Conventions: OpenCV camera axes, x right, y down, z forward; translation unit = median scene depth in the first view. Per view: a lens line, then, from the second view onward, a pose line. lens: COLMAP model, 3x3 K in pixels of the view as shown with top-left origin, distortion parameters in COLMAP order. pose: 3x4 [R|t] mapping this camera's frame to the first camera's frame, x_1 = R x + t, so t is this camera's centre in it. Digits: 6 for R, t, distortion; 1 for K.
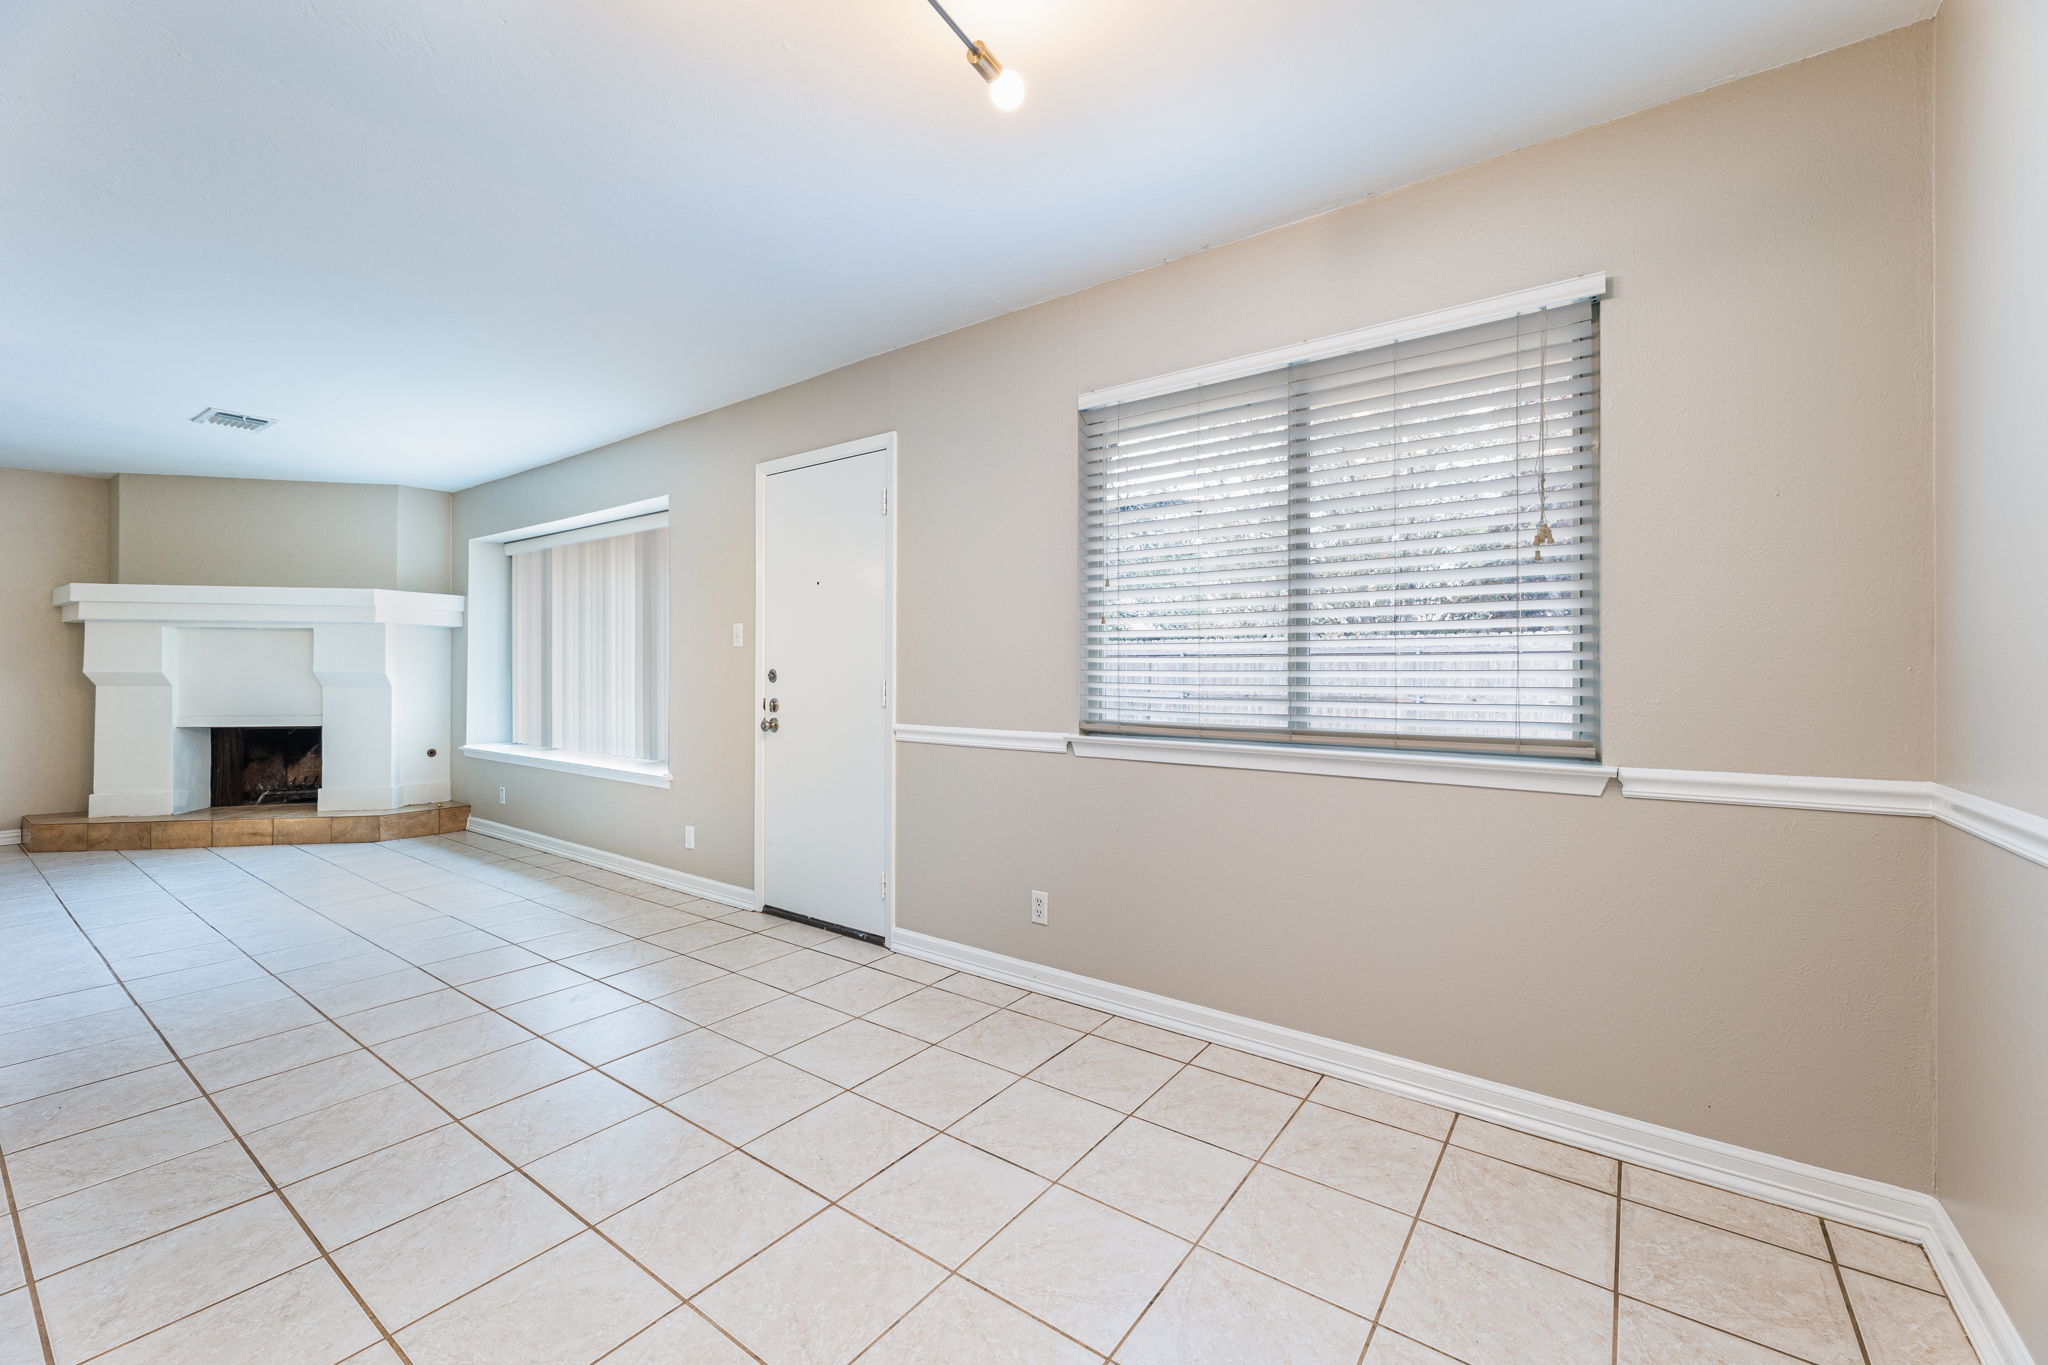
lens RADIAL K [[825.7, 0, 1029.6], [0, 825.7, 665.1], [0, 0, 1]] dist [0.001950, 0.000140]
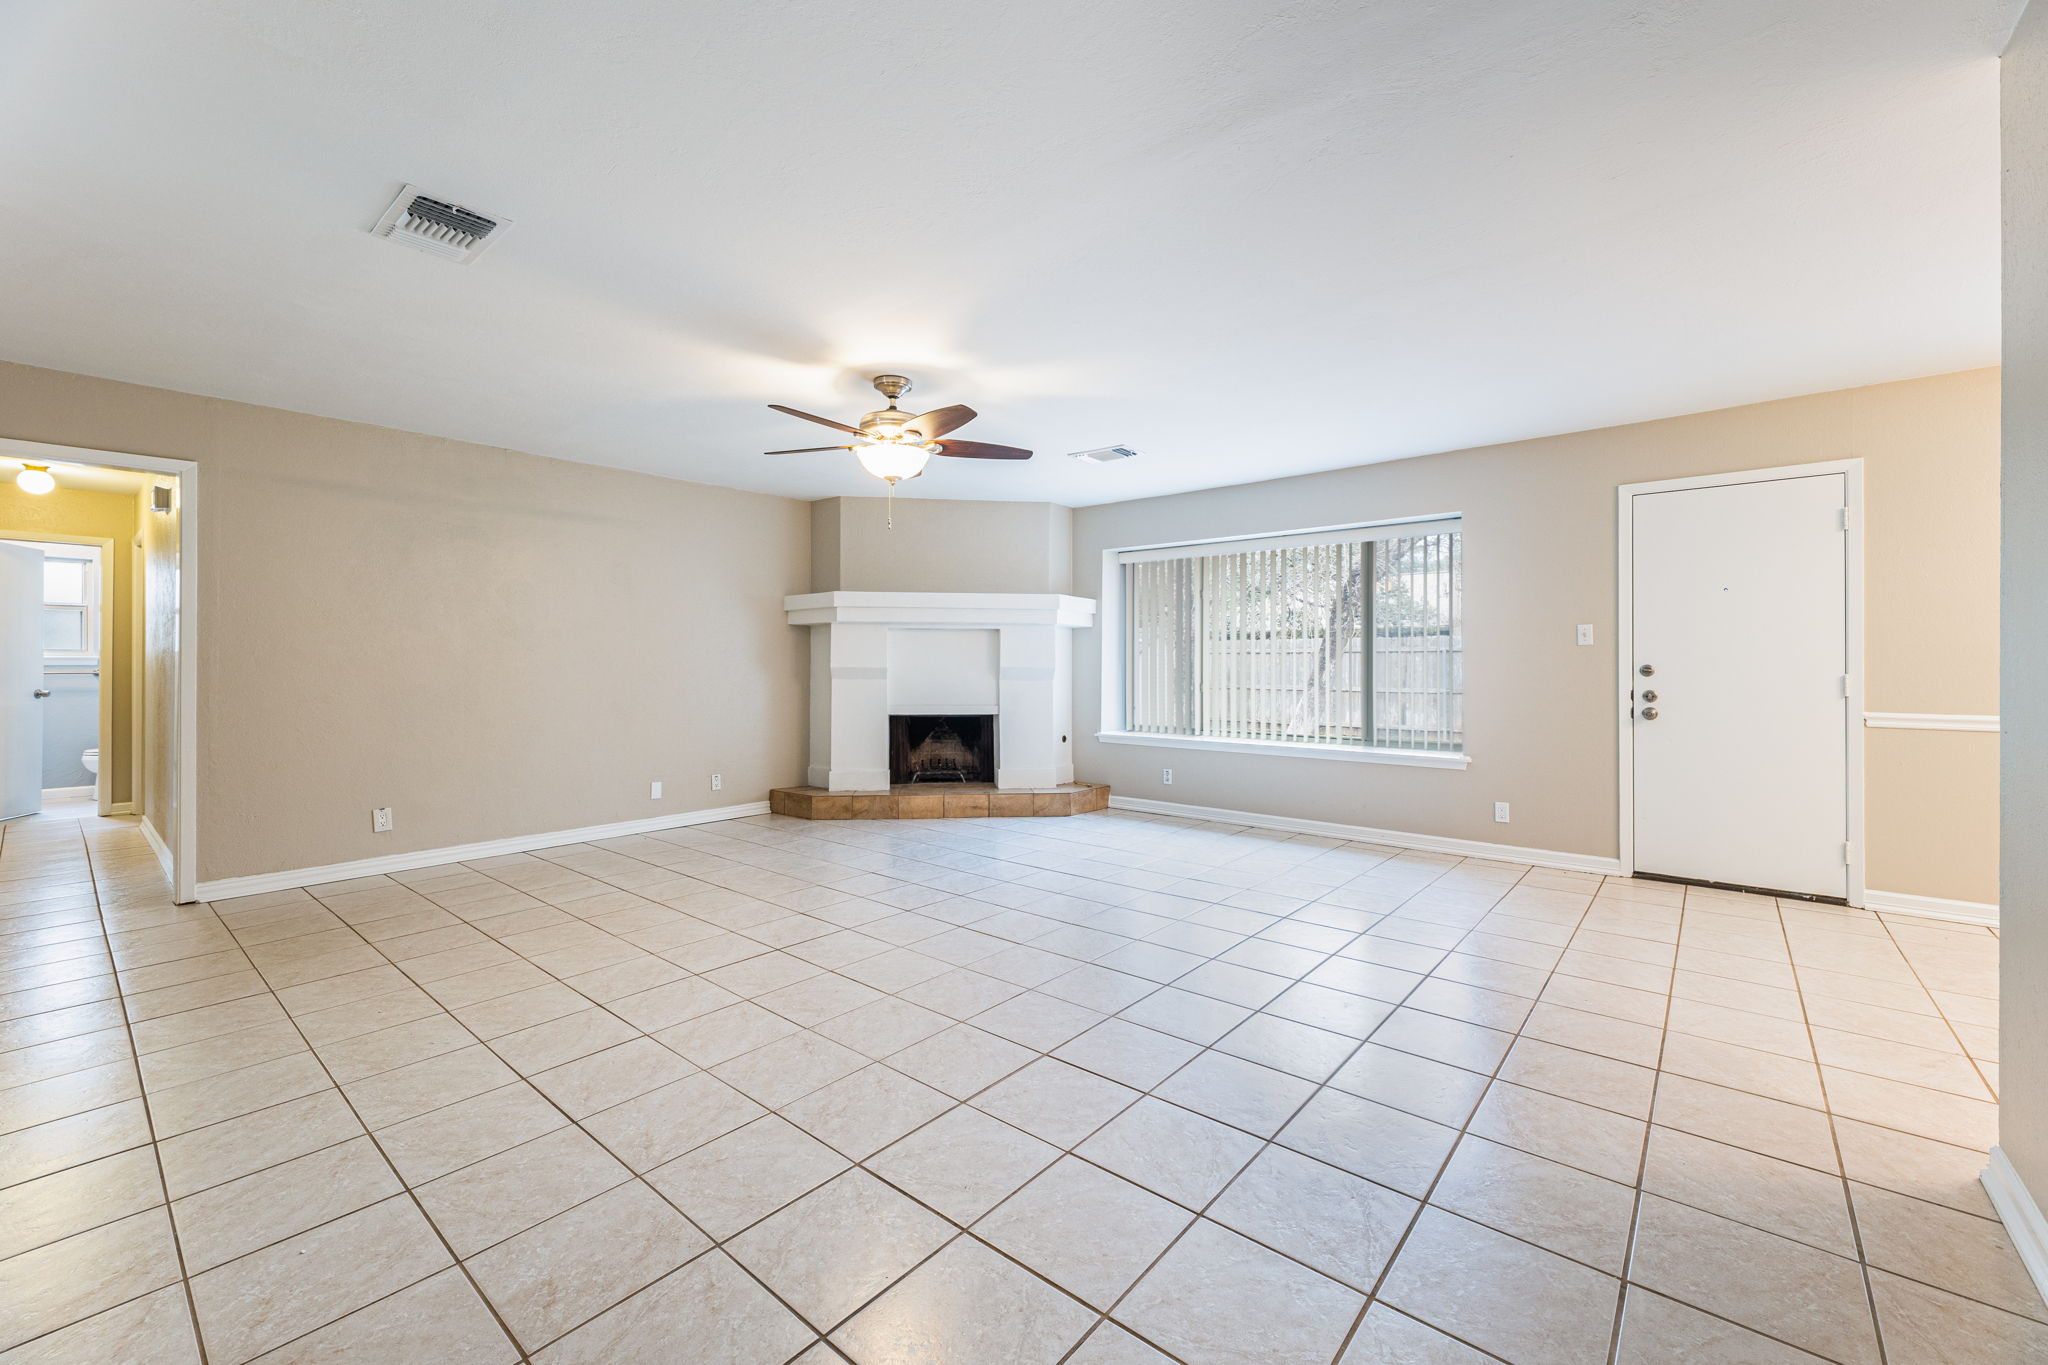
lens RADIAL K [[825.7, 0, 1029.6], [0, 825.7, 665.1], [0, 0, 1]] dist [0.001950, 0.000140]
pose [[0.997476, 0.000296, -0.071006, -0.777848], [0.000041, 0.999989, 0.004744, 0.000099], [0.071007, -0.004735, 0.997465, -0.142730]]
